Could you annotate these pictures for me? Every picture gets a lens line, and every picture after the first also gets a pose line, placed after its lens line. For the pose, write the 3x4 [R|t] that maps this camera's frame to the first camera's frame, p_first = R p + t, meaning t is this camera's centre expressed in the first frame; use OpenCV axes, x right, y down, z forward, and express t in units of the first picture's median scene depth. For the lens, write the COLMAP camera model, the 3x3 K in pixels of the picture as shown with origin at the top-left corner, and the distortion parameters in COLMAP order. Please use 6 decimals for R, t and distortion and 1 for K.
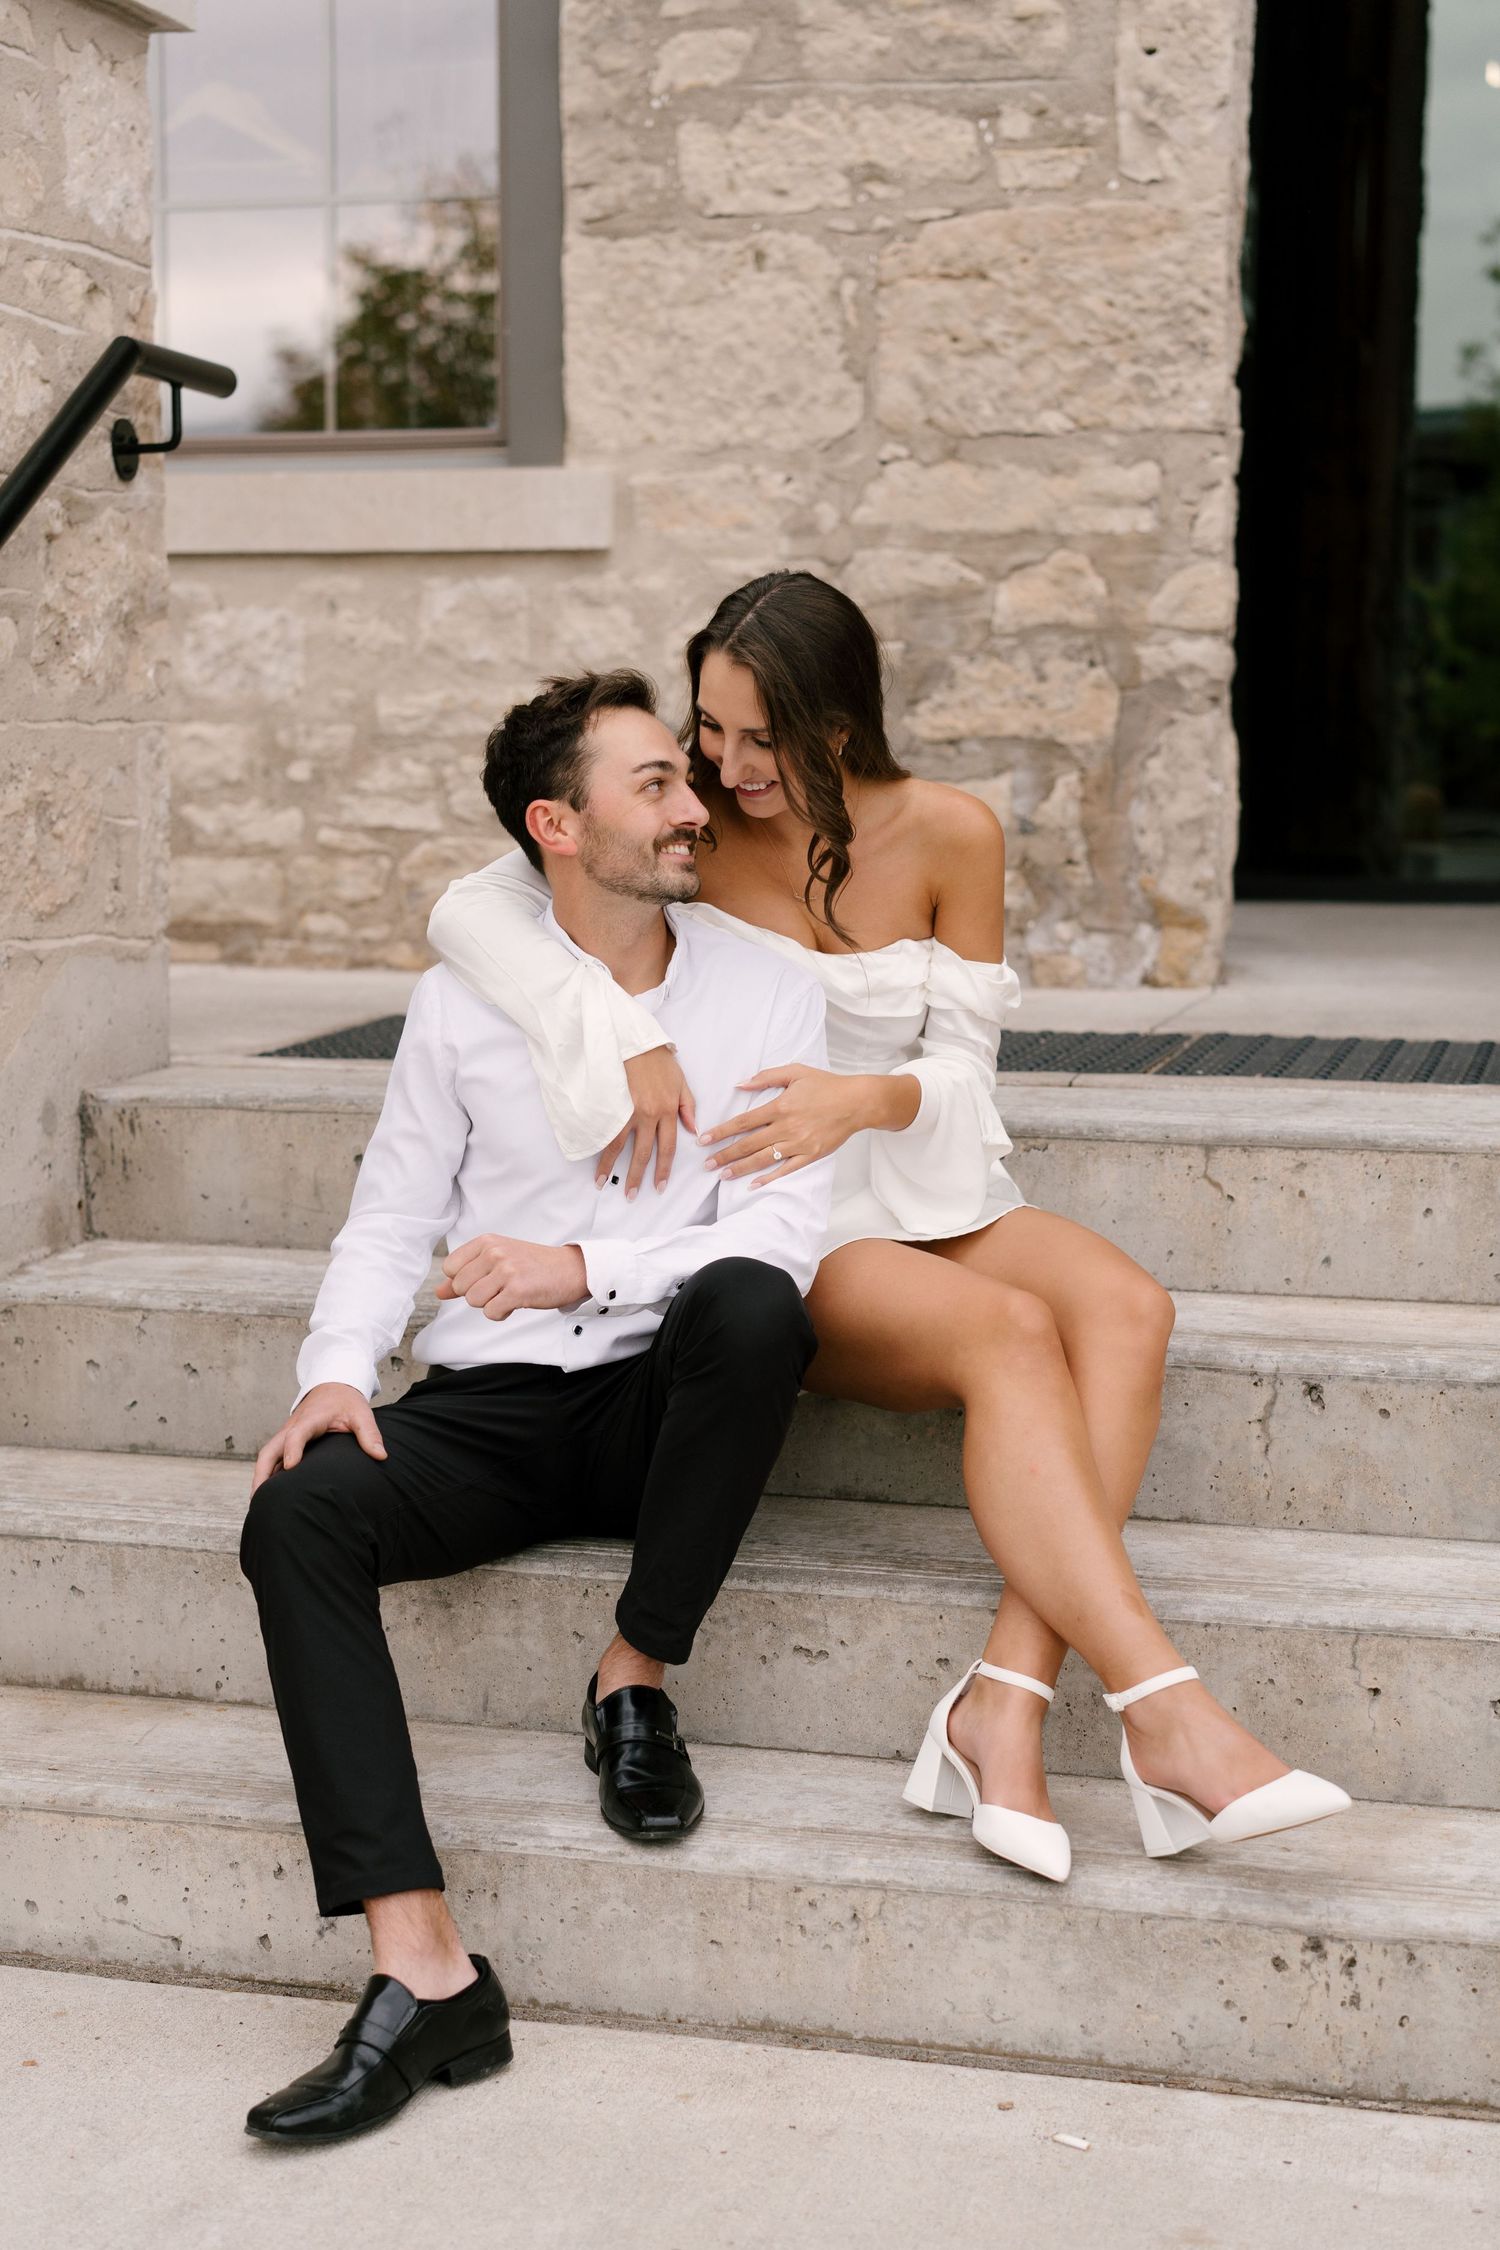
lens RADIAL K [[3468.1, 0, 638.9], [0, 3468.1, 1288.6], [0, 0, 1]] dist [0.027684, 0.083967]
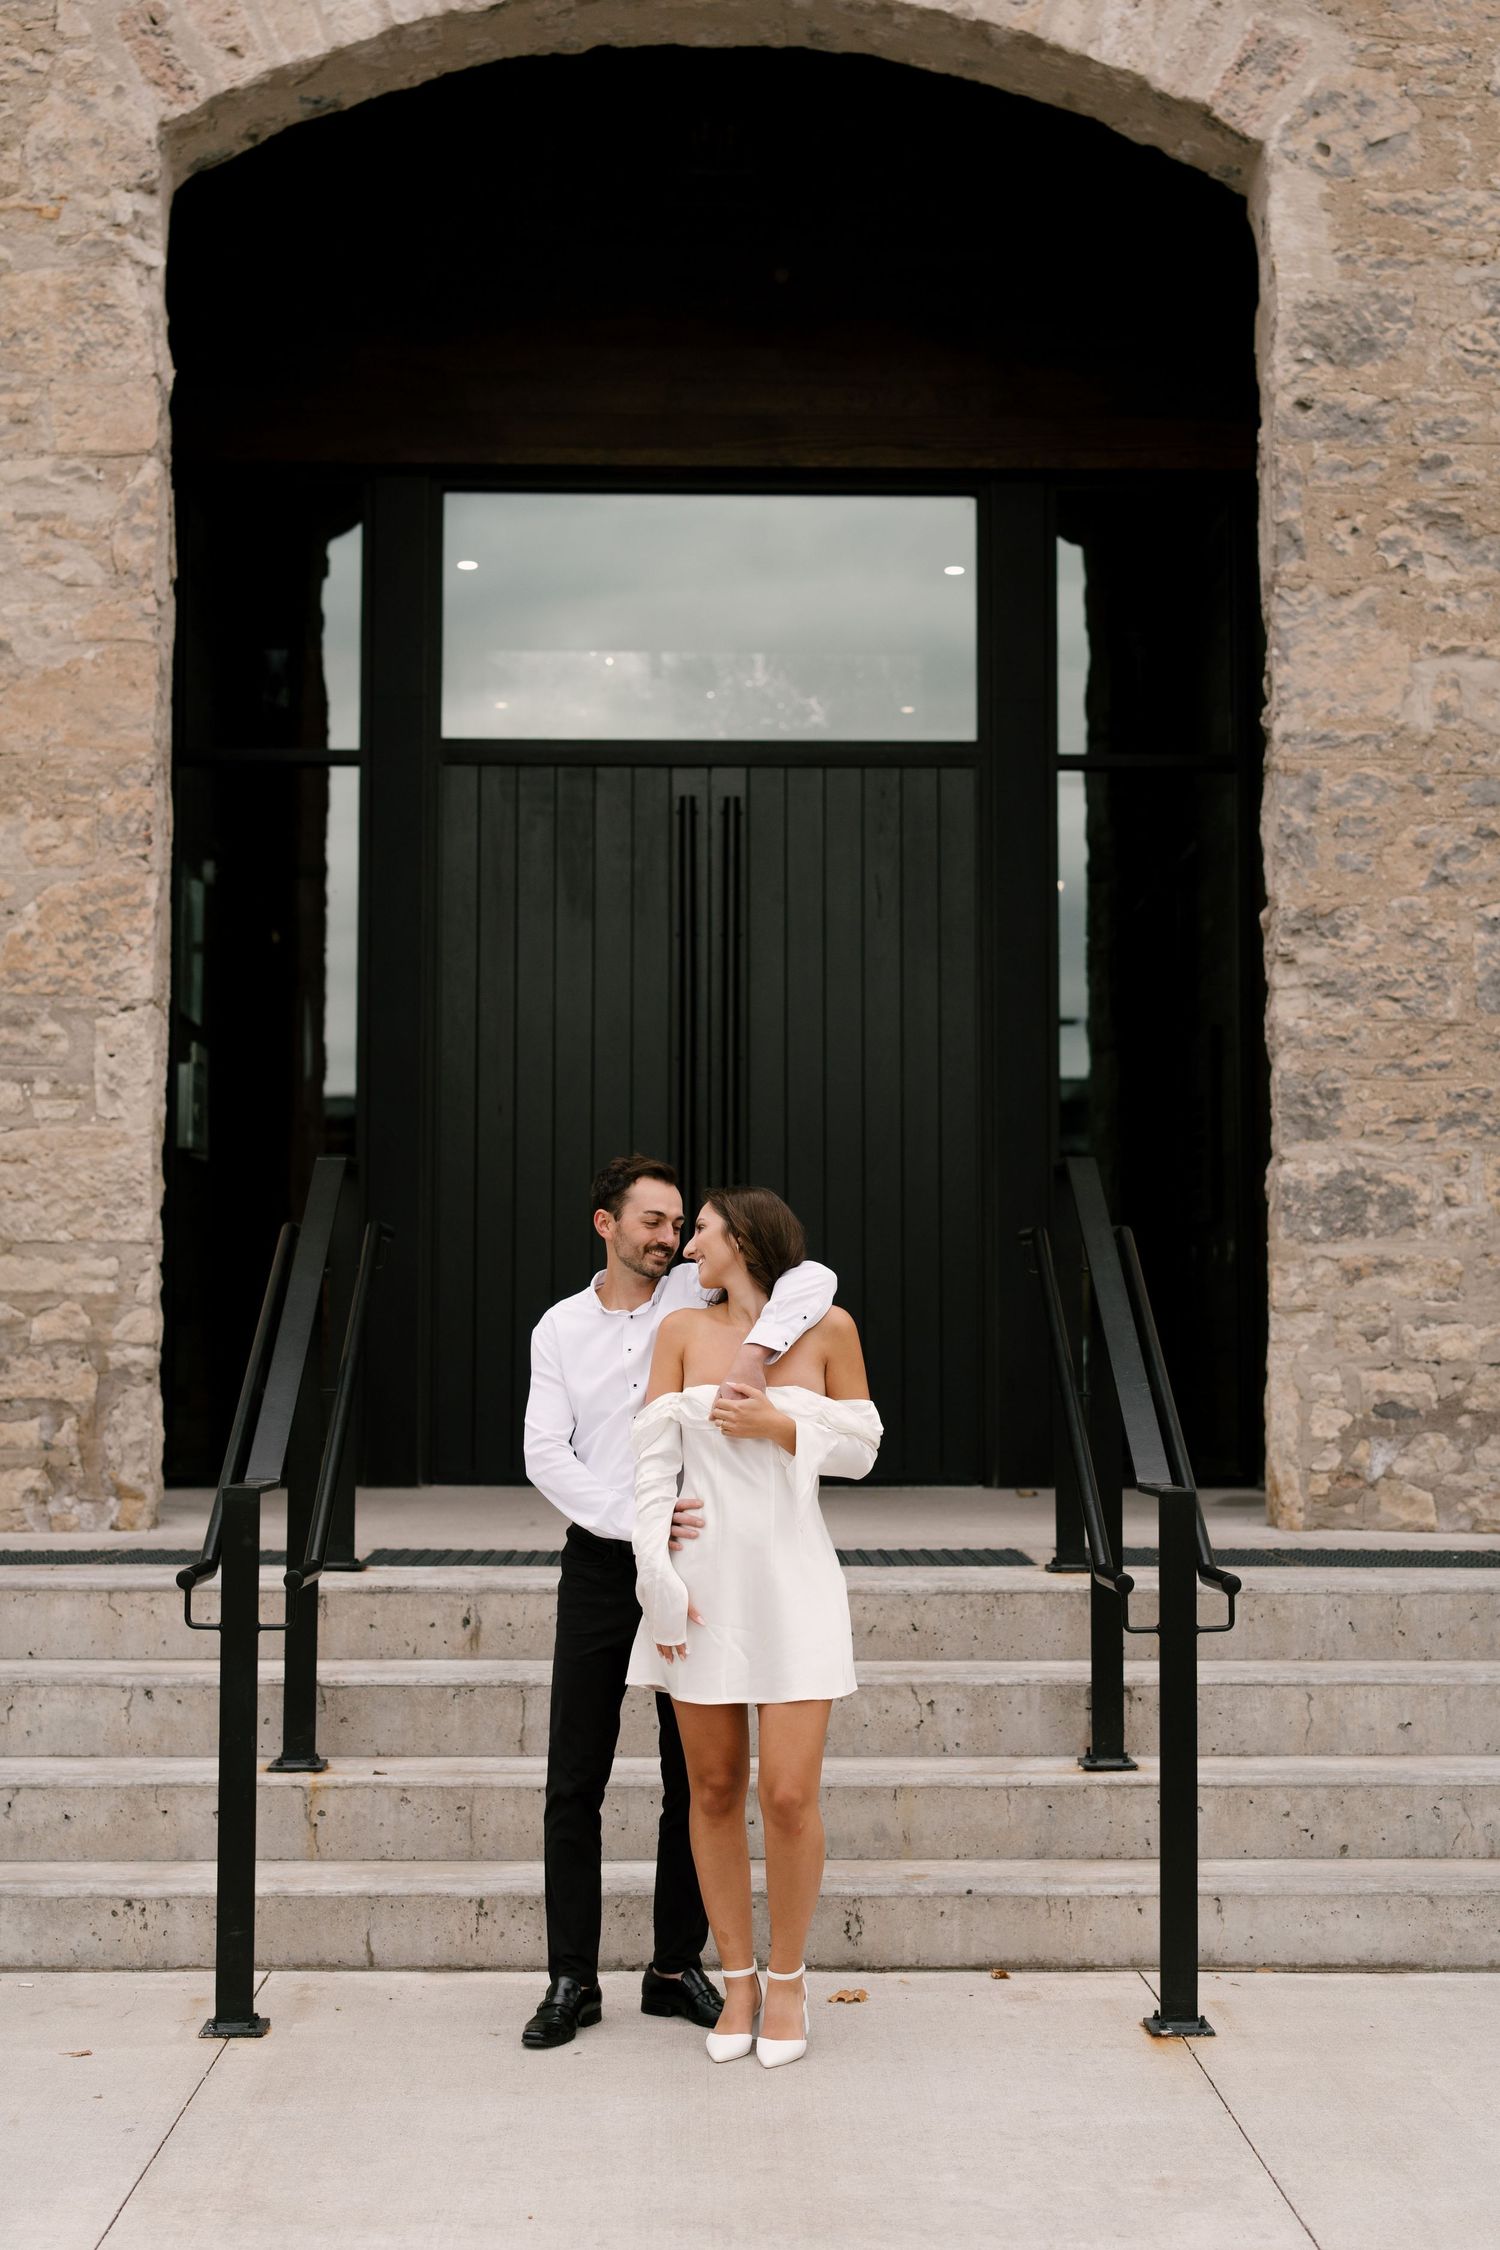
lens RADIAL K [[3105.4, 0, 750.0], [0, 3105.4, 1125.0], [0, 0, 1]] dist [0.048197, 0.047759]
pose [[0.954673, 0.022723, 0.296787, -0.030043], [0.045855, 0.973952, -0.222071, 0.090637], [-0.294102, 0.225614, 0.928764, -0.725347]]
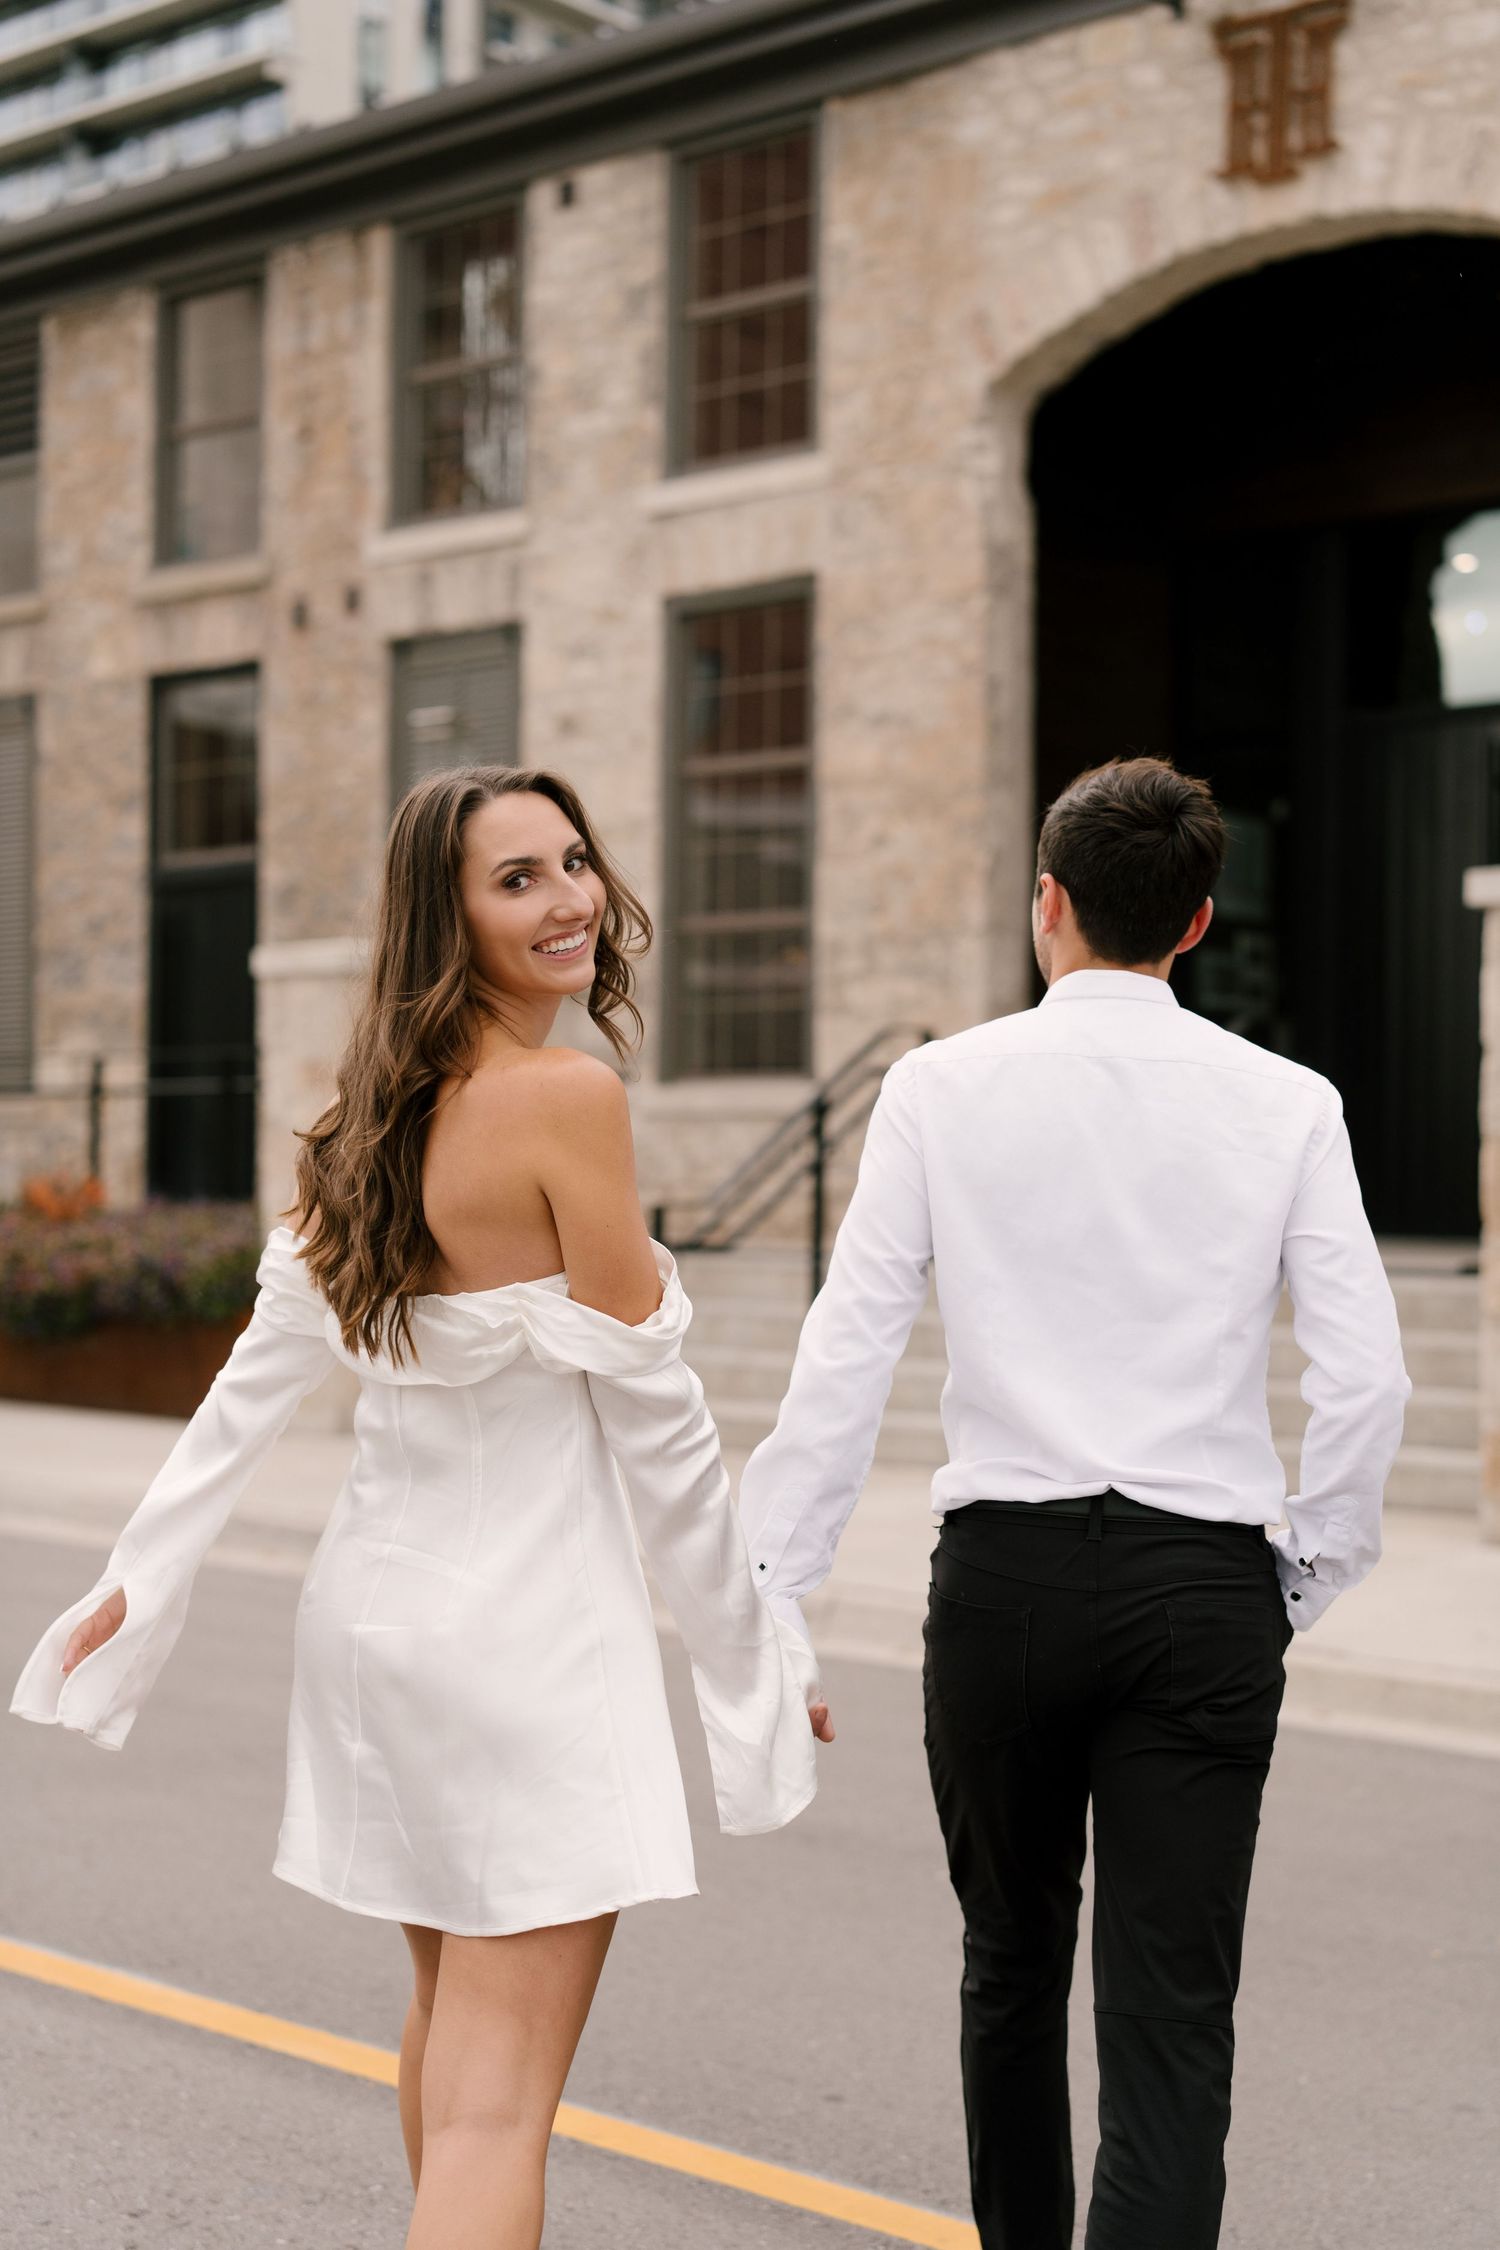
lens RADIAL K [[3105.4, 0, 750.0], [0, 3105.4, 1125.0], [0, 0, 1]] dist [0.048197, 0.047759]
pose [[0.908668, -0.002920, -0.417509, 1.161065], [-0.066909, 0.986033, -0.152516, 0.247079], [0.412123, 0.166522, 0.895782, -1.637860]]
